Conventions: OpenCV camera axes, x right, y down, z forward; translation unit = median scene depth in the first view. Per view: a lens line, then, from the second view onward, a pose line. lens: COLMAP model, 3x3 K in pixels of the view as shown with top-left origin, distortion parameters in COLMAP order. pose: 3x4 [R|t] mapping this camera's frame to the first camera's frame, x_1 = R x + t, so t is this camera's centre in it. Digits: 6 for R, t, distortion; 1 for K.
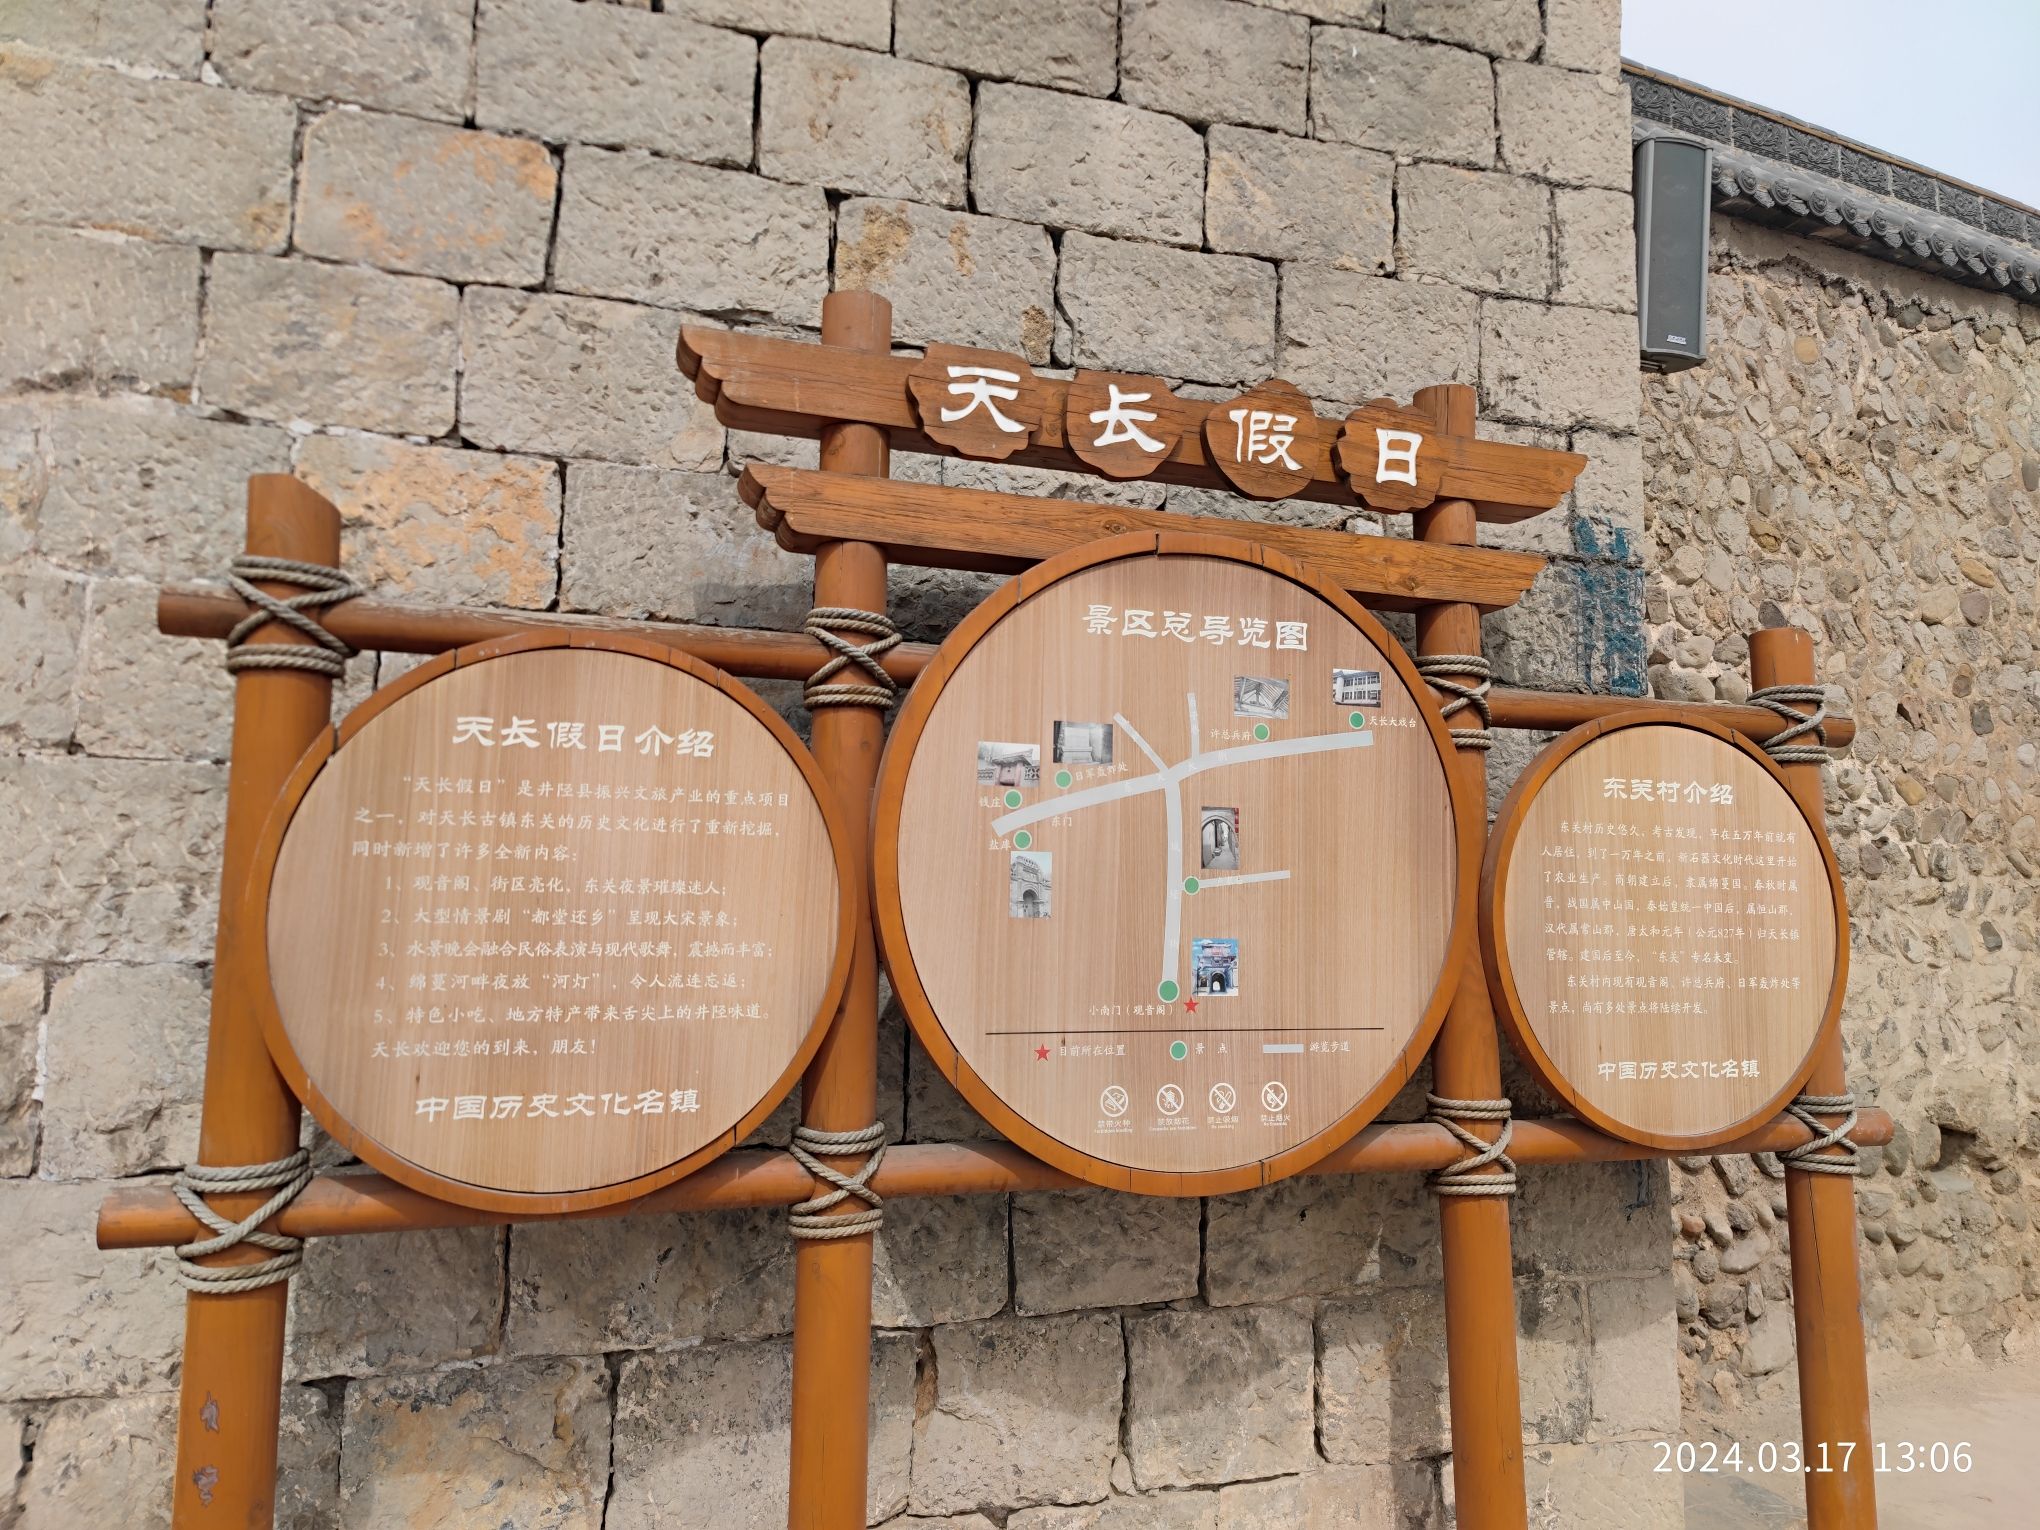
lens RADIAL K [[1364.9, 0, 1022.4], [0, 1364.9, 764.1], [0, 0, 1]] dist [0.050873, 0.000911]
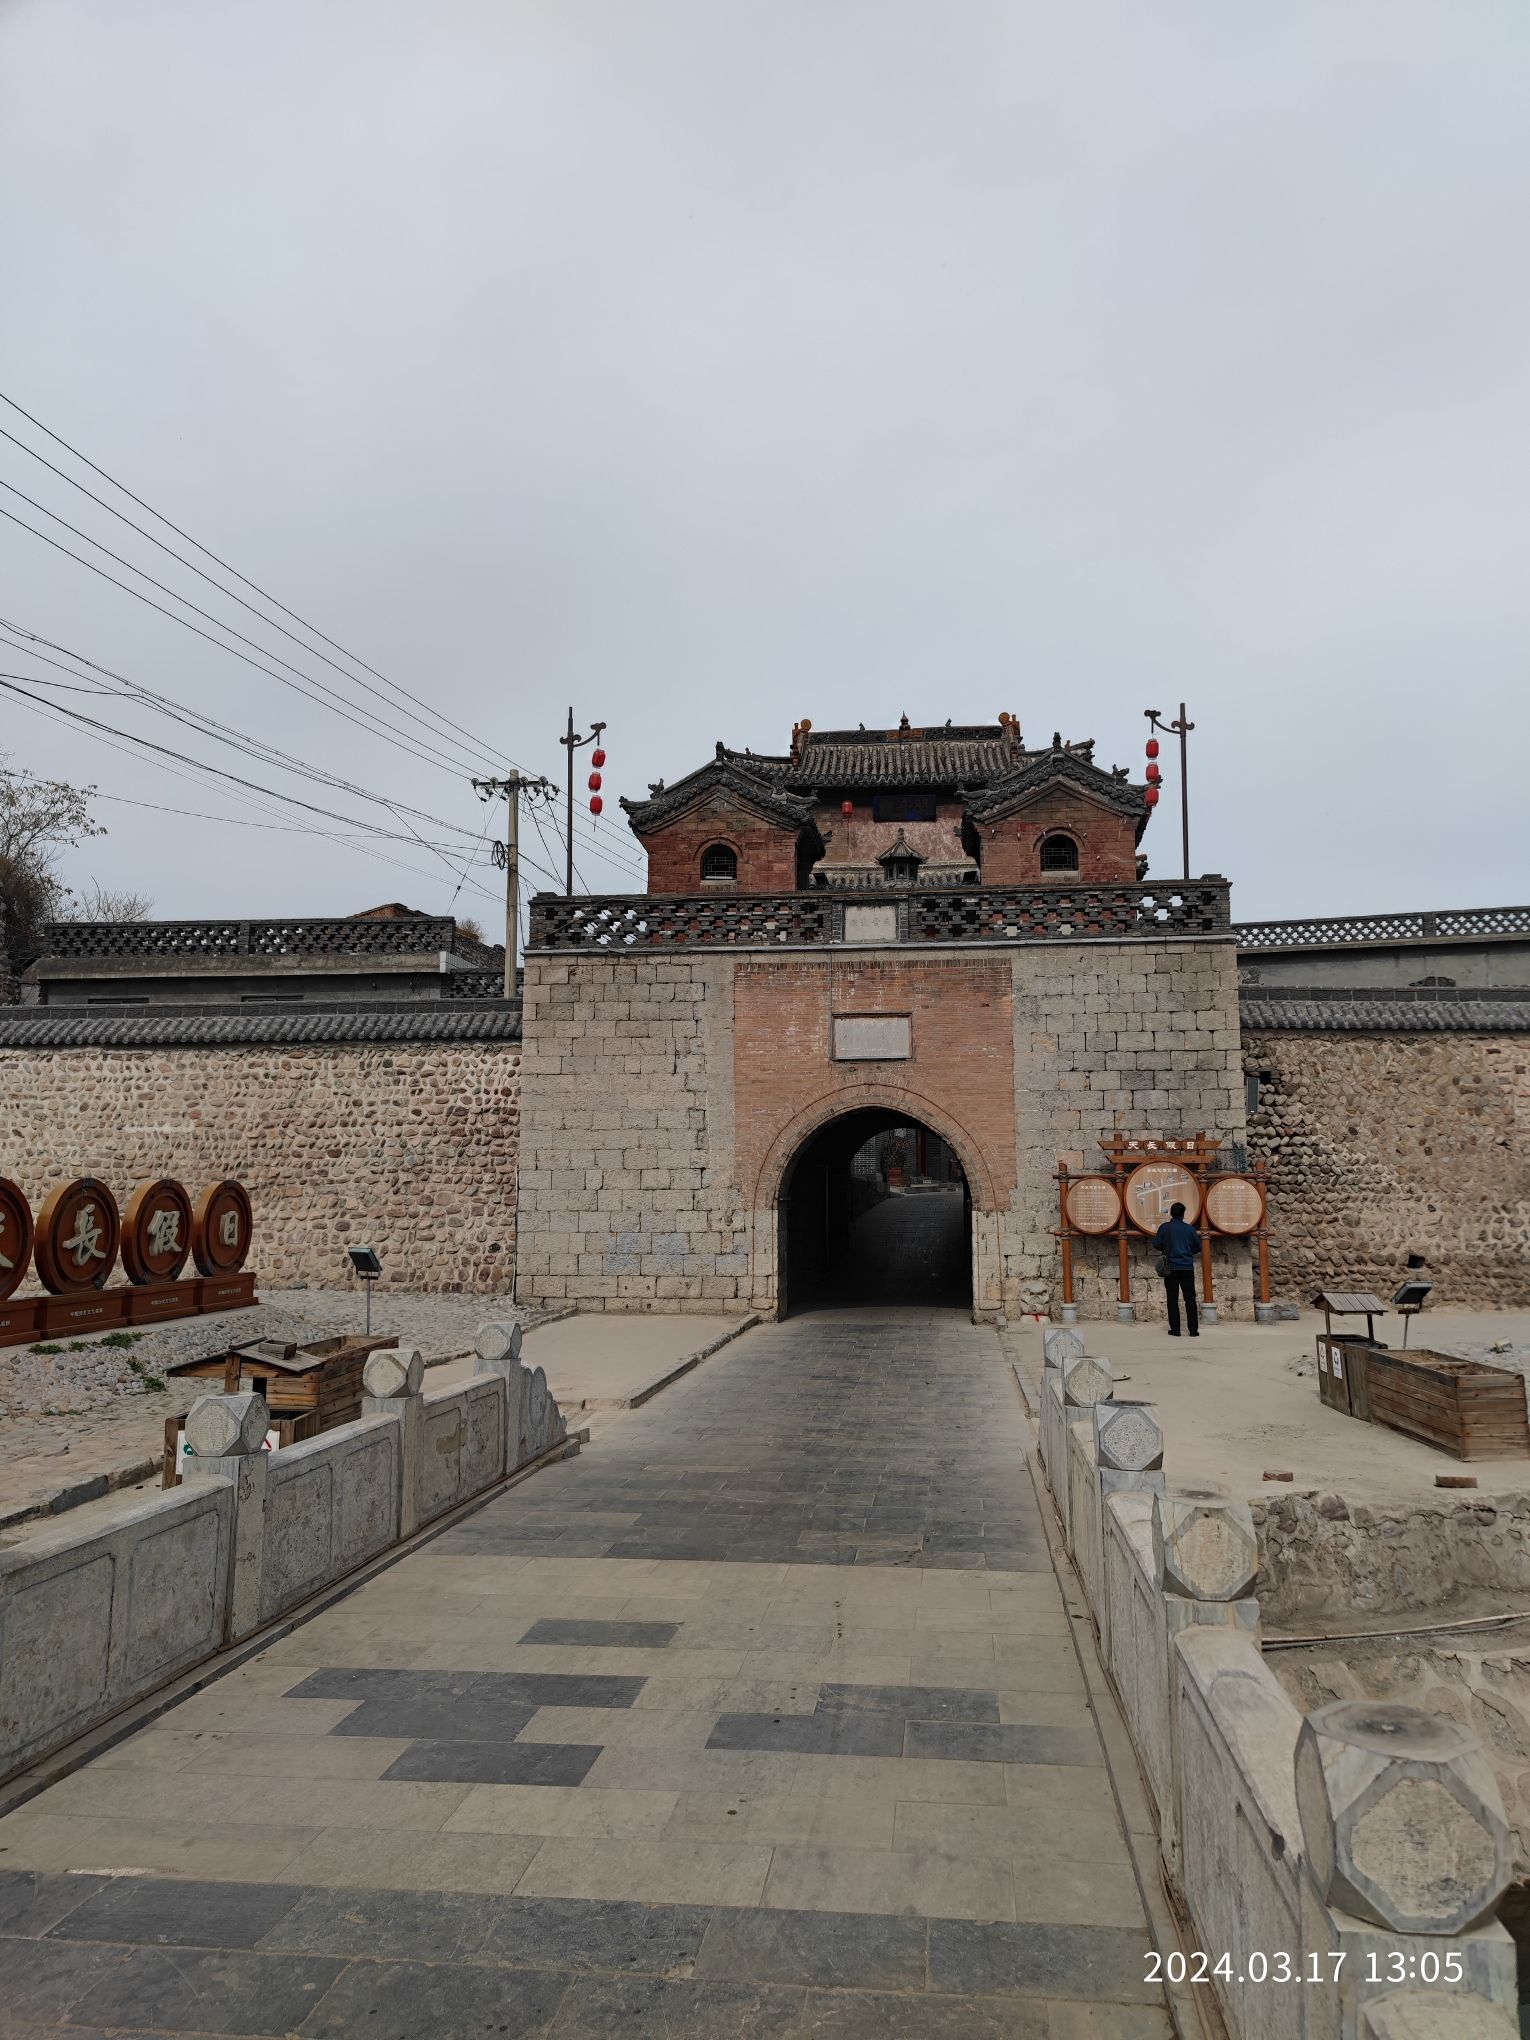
lens RADIAL K [[1364.9, 0, 763.7], [0, 1364.9, 1013.3], [0, 0, 1]] dist [0.050873, 0.000911]
pose [[0.919313, -0.067044, -0.387775, 0.558302], [0.053919, 0.997547, -0.044643, -0.376847], [0.389817, 0.020133, 0.920672, -3.567639]]
